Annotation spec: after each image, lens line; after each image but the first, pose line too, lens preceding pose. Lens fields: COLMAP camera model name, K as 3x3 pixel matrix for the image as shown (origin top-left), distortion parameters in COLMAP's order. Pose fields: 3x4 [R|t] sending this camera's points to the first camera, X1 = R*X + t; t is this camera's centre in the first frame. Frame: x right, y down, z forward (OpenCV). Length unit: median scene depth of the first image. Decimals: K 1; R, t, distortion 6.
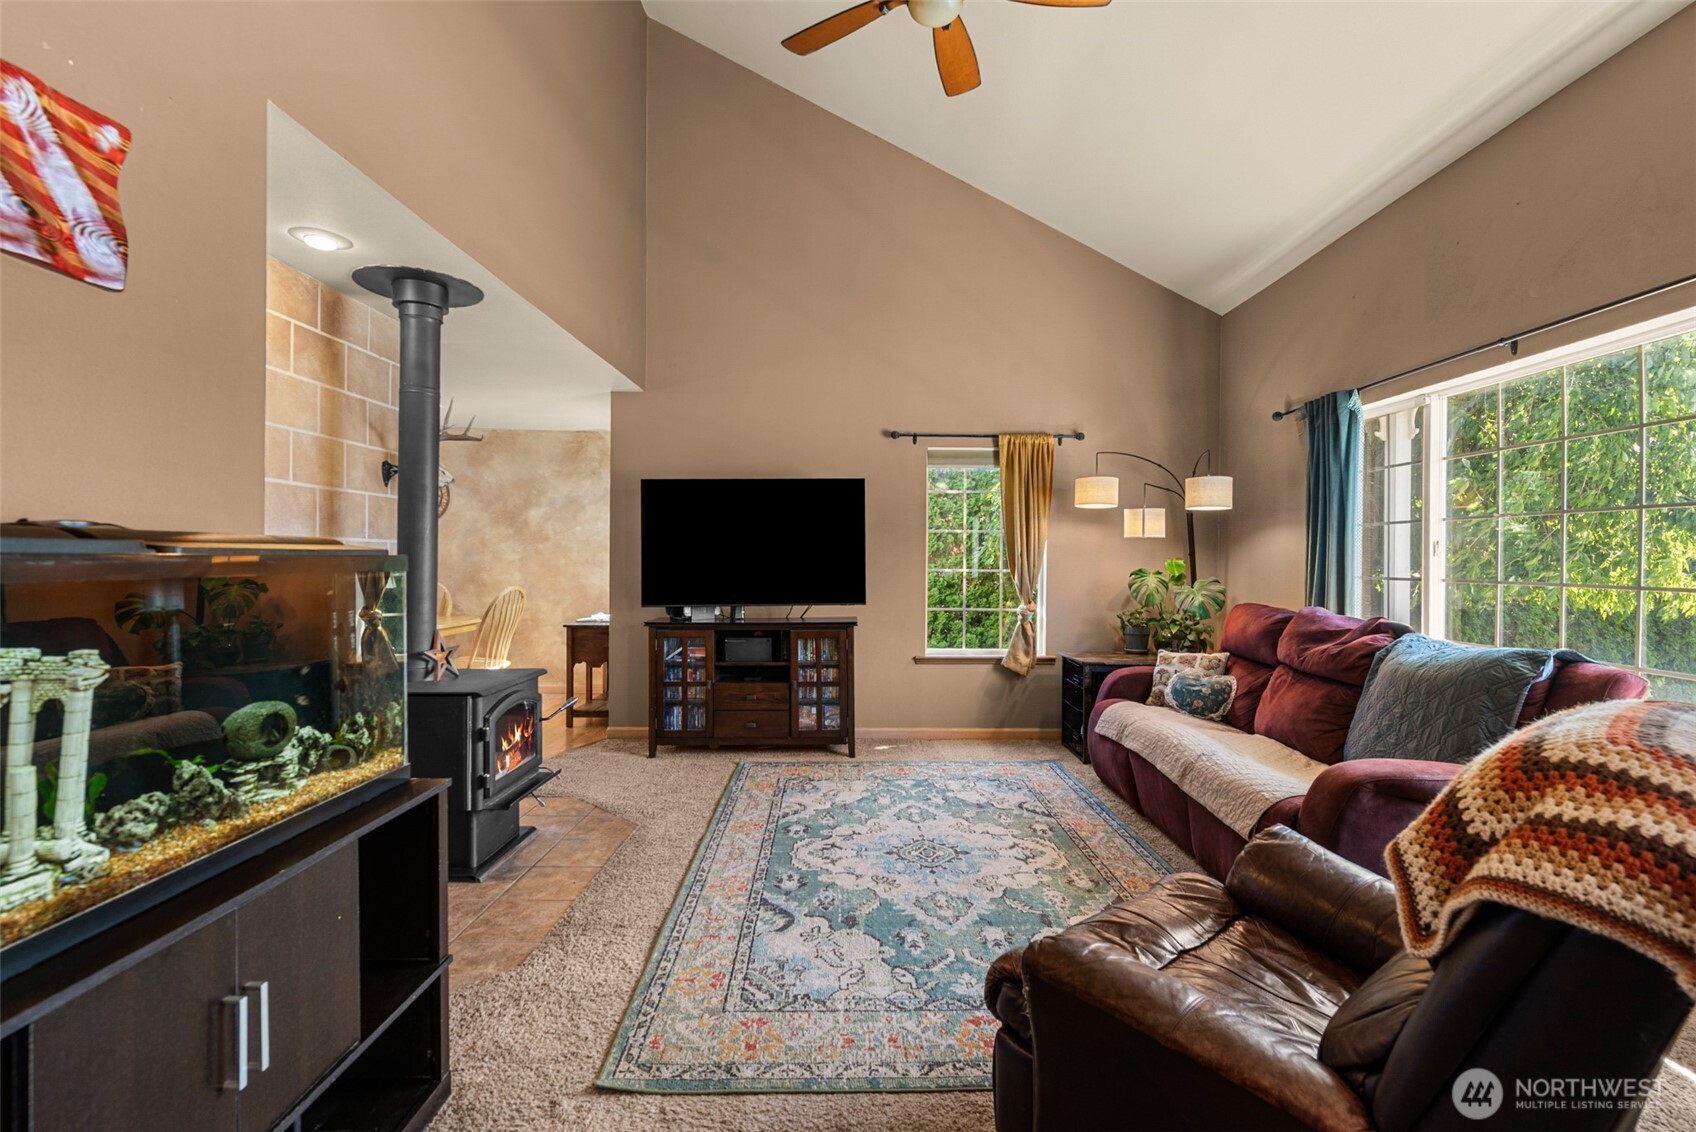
lens RADIAL K [[756.7, 0, 864.5], [0, 756.7, 555.7], [0, 0, 1]] dist [0.002081, -0.000431]
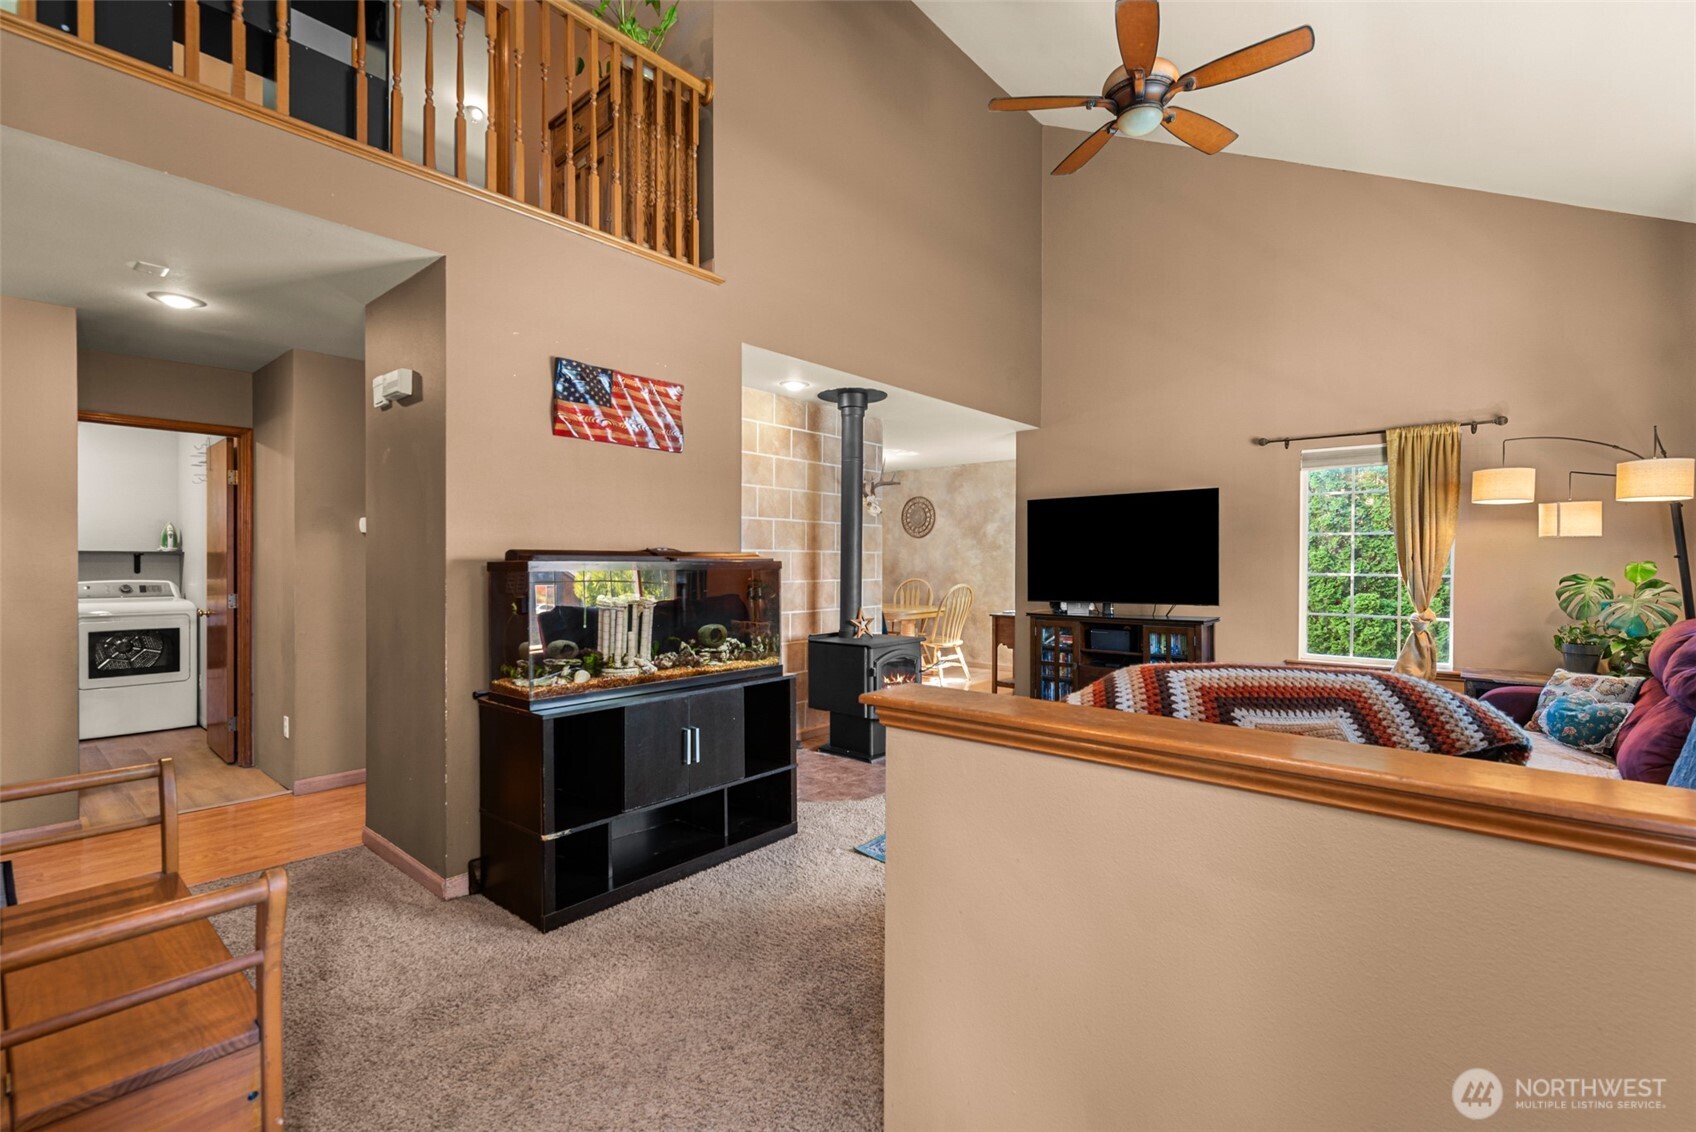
lens RADIAL K [[757.5, 0, 862.6], [0, 757.5, 563.6], [0, 0, 1]] dist [-0.000547, -0.000114]
pose [[0.758984, -0.001219, -0.651108, 0.476533], [0.004105, 0.999987, 0.002913, -0.000184], [0.651096, -0.004883, 0.758980, -0.212466]]
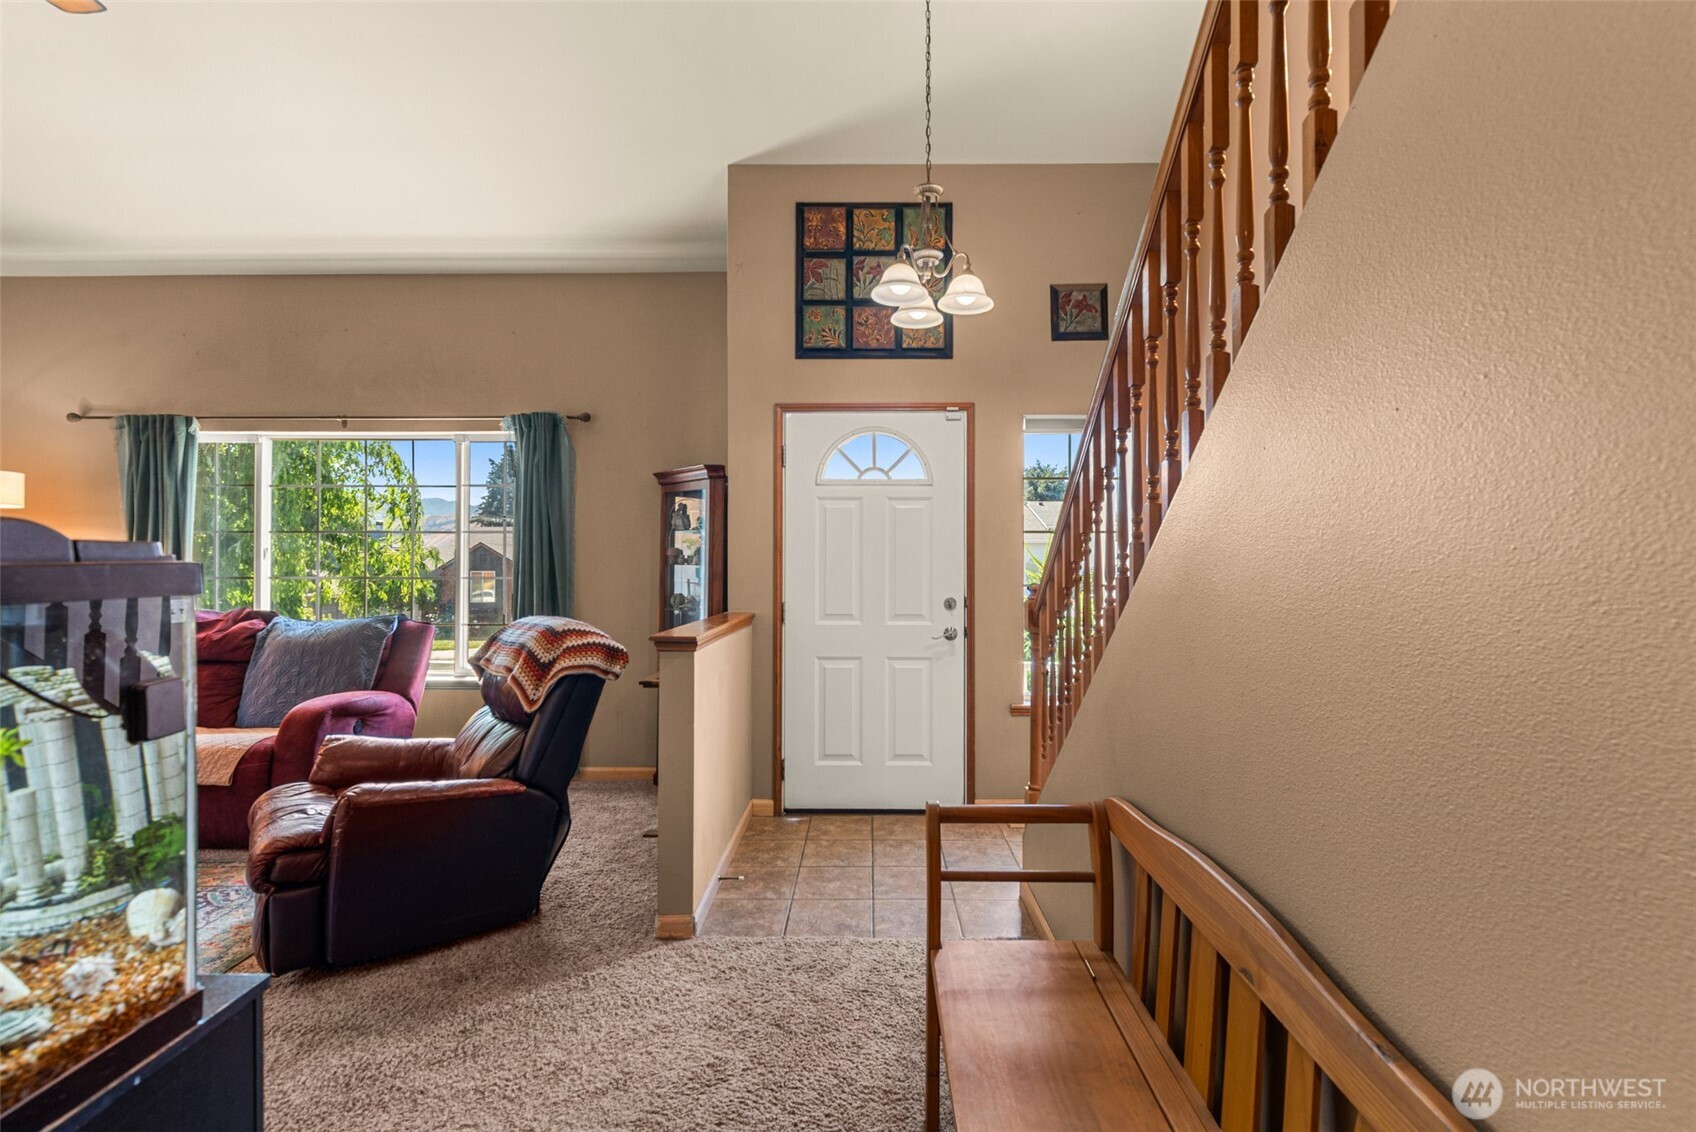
lens RADIAL K [[756.7, 0, 864.5], [0, 756.7, 555.7], [0, 0, 1]] dist [0.002081, -0.000431]
pose [[0.017622, 0.002969, 0.999840, -0.609561], [-0.000469, 0.999996, -0.002961, -0.002458], [-0.999845, -0.000417, 0.017623, -0.066717]]
